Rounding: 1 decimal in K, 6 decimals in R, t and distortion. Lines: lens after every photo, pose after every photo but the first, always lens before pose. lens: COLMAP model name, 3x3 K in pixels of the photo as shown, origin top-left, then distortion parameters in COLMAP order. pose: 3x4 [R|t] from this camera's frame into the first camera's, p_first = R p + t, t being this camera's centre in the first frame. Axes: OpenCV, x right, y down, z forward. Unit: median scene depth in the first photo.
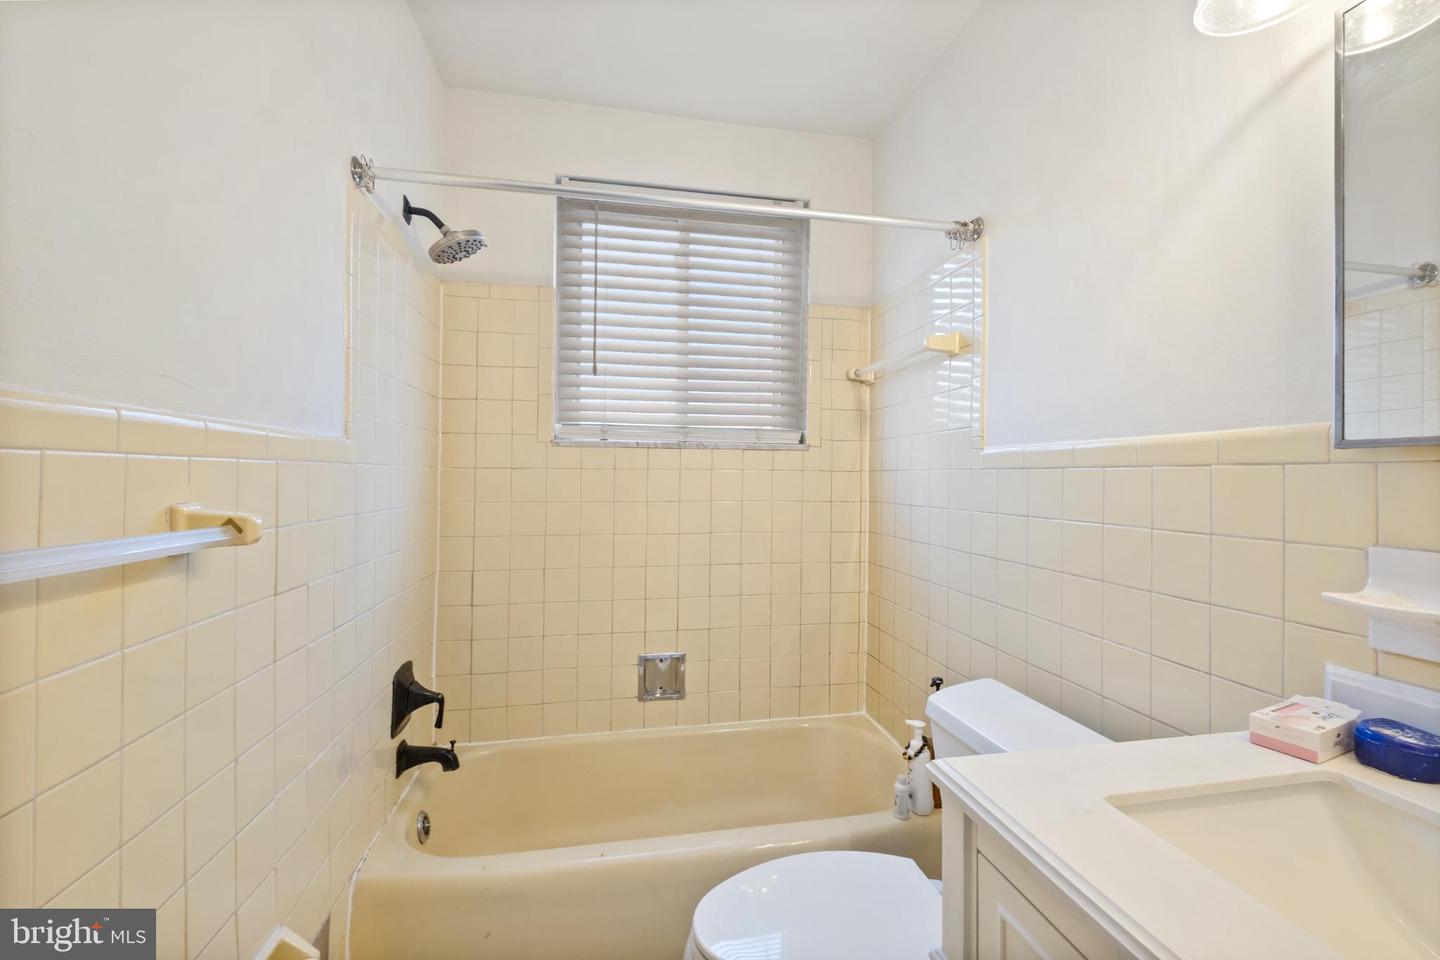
lens RADIAL K [[621.0, 0, 735.0], [0, 621.0, 488.7], [0, 0, 1]] dist [0.001424, 0.000234]
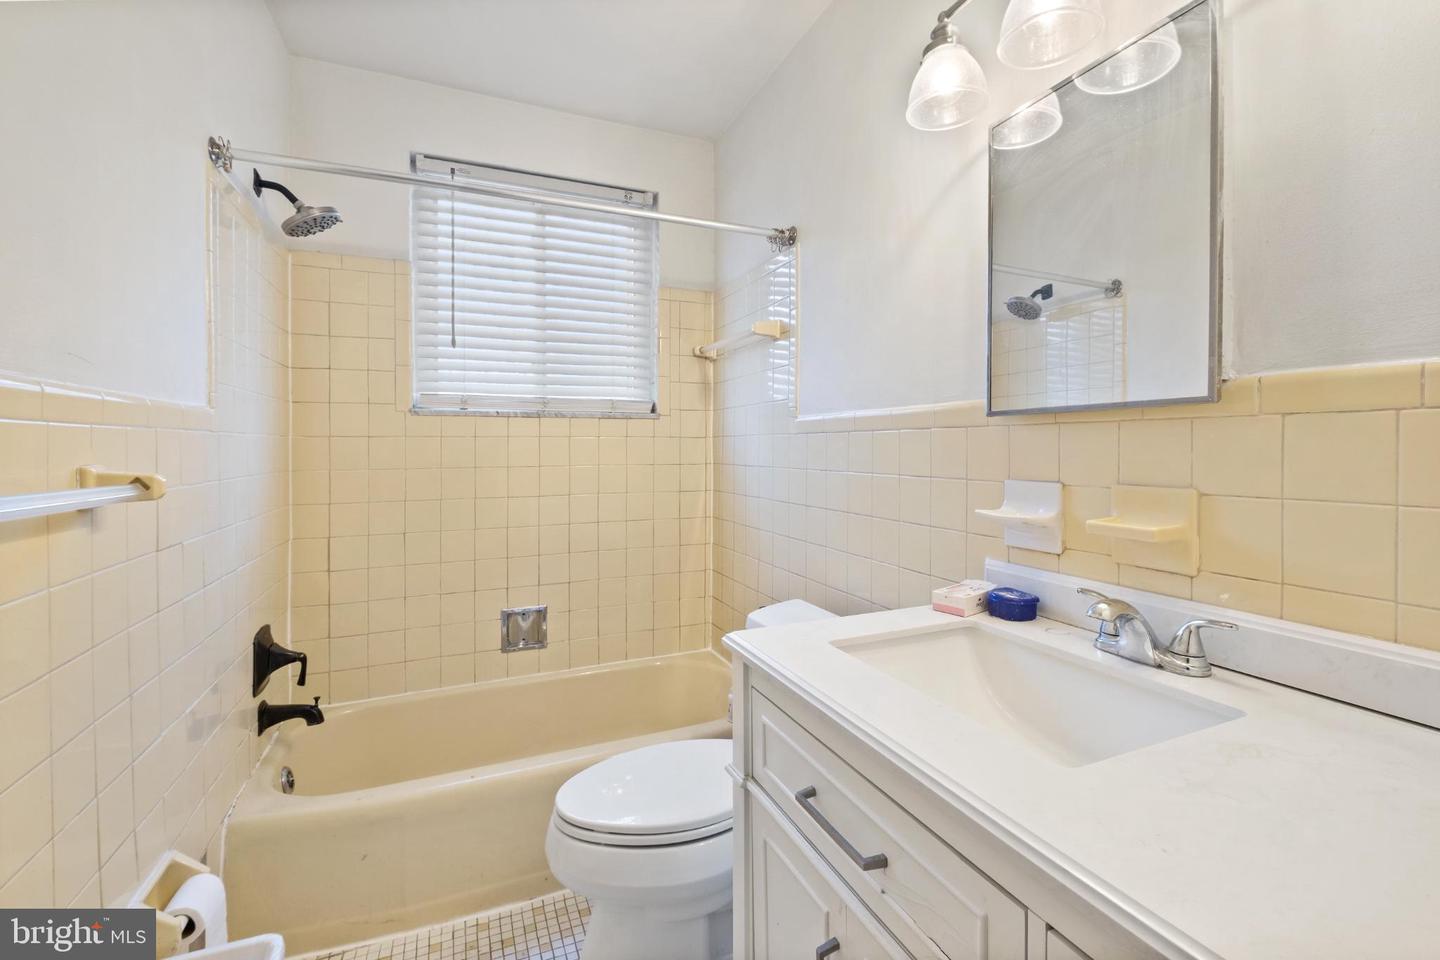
lens RADIAL K [[622.5, 0, 728.6], [0, 622.5, 455.5], [0, 0, 1]] dist [0.002474, -0.004848]
pose [[0.978509, -0.012817, 0.205803, 0.011980], [0.013581, 0.999905, -0.002299, 0.010502], [-0.205754, 0.005045, 0.978591, -0.151833]]
